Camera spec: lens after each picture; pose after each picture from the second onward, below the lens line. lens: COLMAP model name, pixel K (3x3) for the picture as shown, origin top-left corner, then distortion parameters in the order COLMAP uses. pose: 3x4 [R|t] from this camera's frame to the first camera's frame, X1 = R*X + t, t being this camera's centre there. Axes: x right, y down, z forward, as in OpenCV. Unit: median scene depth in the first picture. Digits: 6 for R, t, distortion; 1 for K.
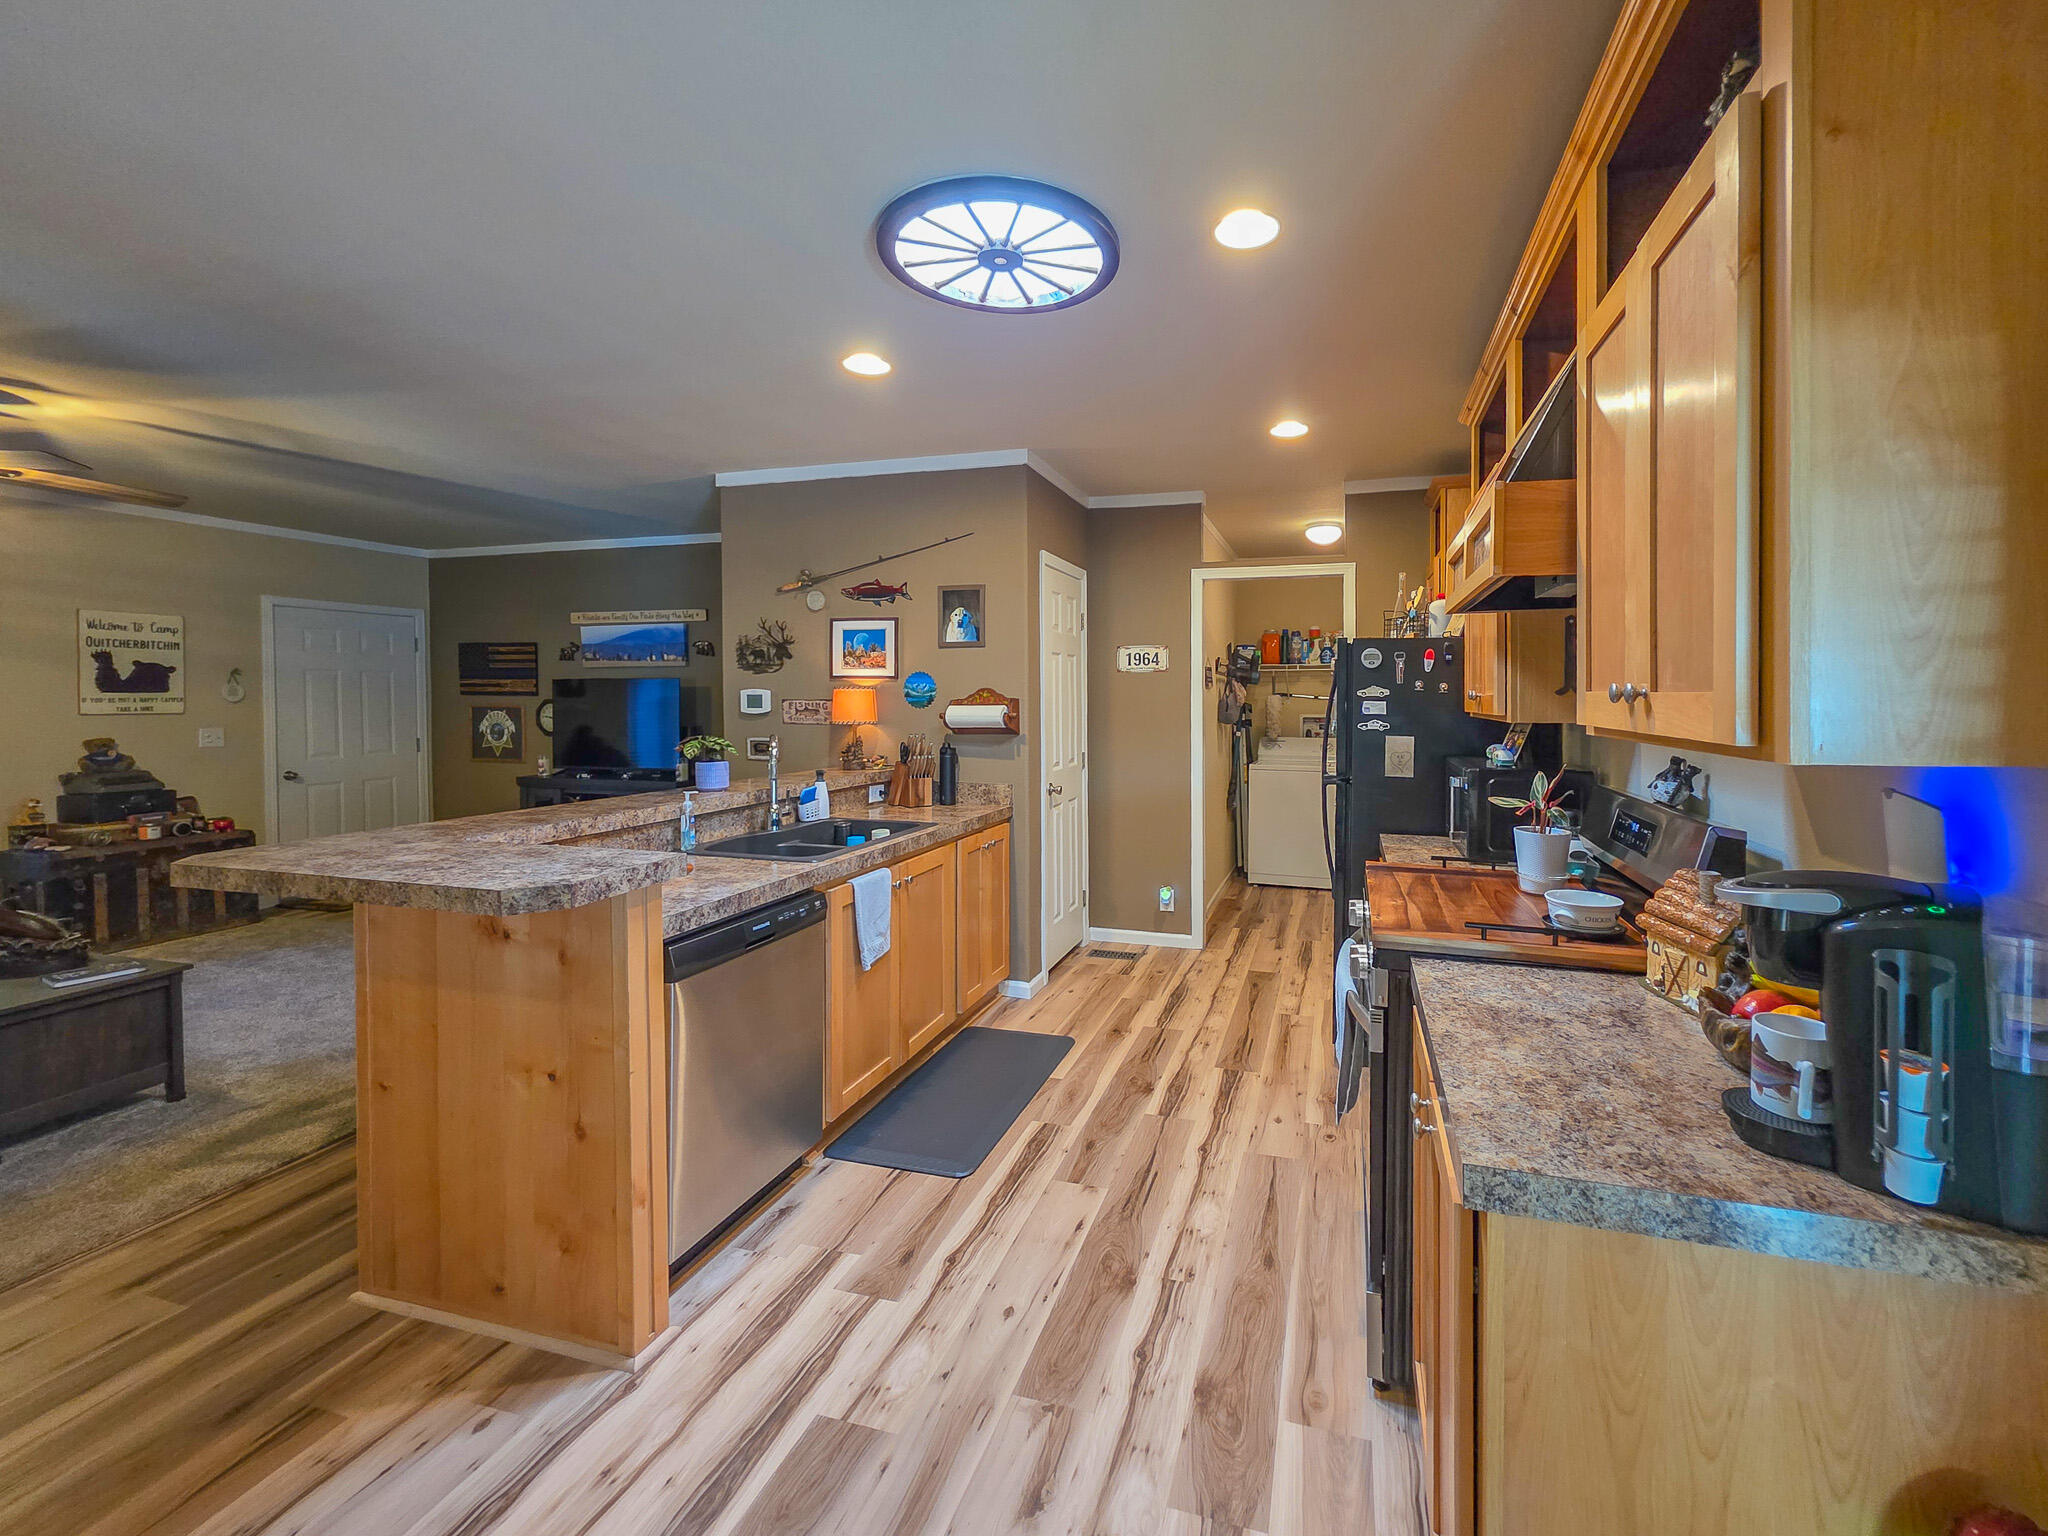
lens RADIAL K [[848.8, 0, 1106.9], [0, 848.8, 720.0], [0, 0, 1]] dist [0.000847, -0.001034]
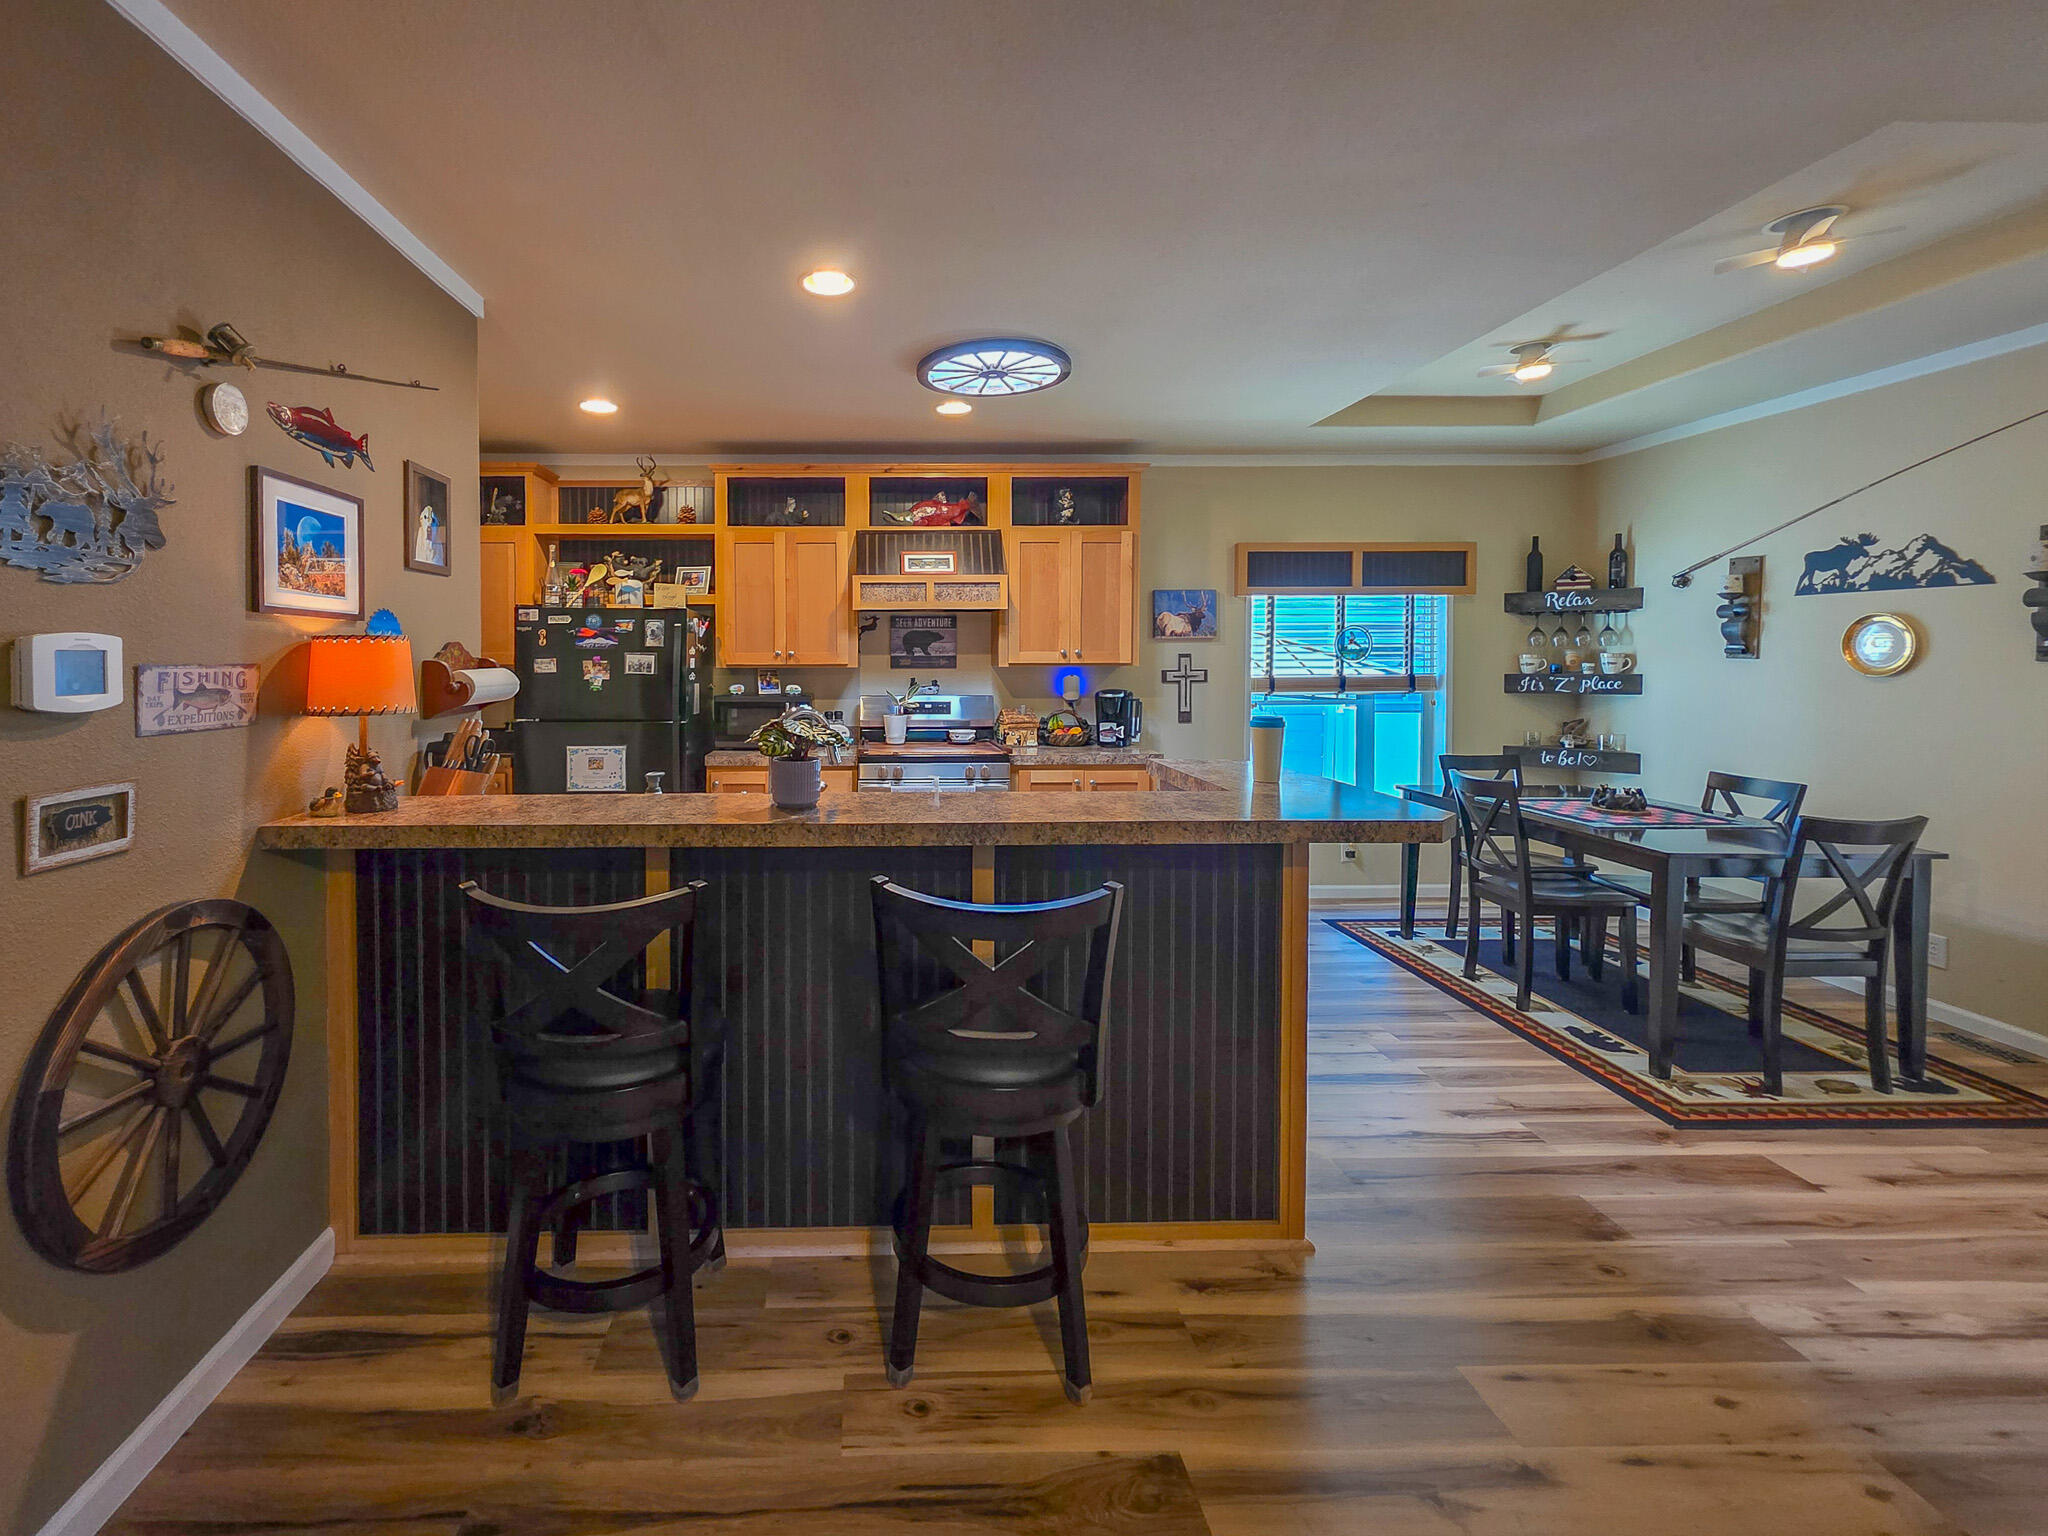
lens RADIAL K [[900.7, 0, 911.4], [0, 900.7, 682.3], [0, 0, 1]] dist [-0.000025, 0.000190]
pose [[-0.309468, -0.028165, 0.950493, -0.721940], [0.030173, 0.998767, 0.039420, -0.019645], [-0.950431, 0.040879, -0.308236, 0.721569]]
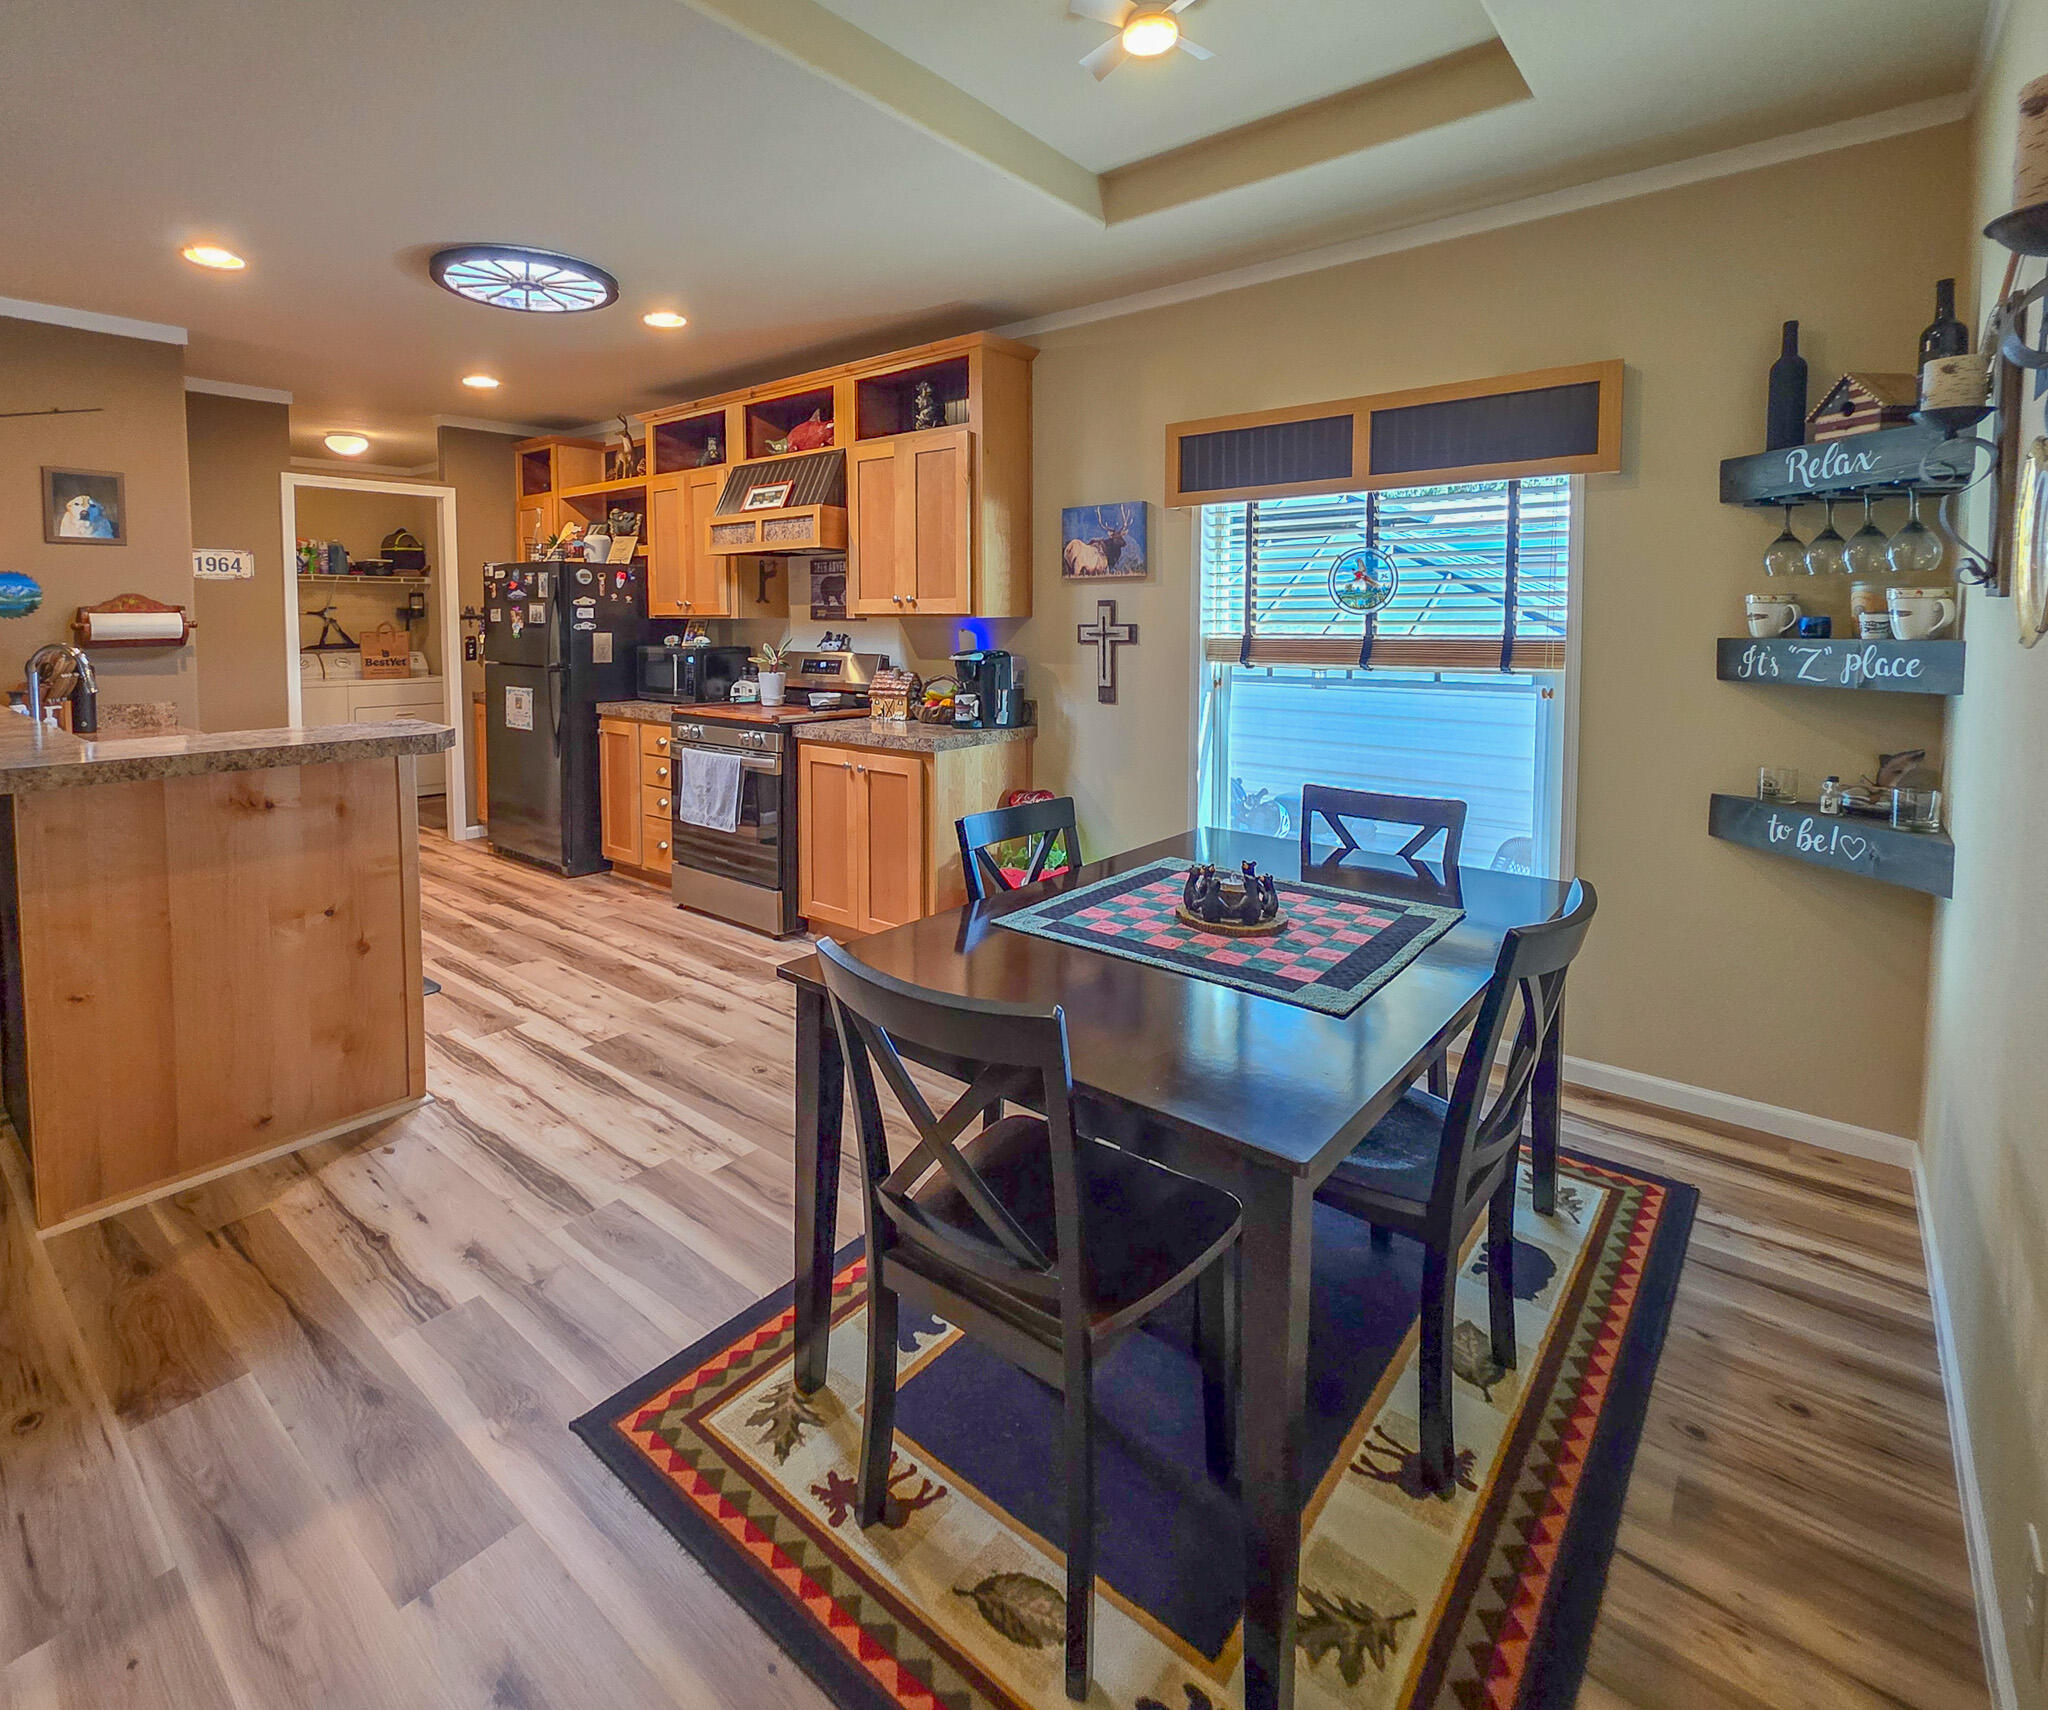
lens RADIAL K [[1034.3, 0, 969.0], [0, 1034.3, 671.5], [0, 0, 1]] dist [0.010105, -0.003154]
pose [[0.420390, -0.050377, 0.905944, -0.604919], [0.029573, 0.998688, 0.041811, 0.017636], [-0.906862, 0.009215, 0.421328, -0.168447]]
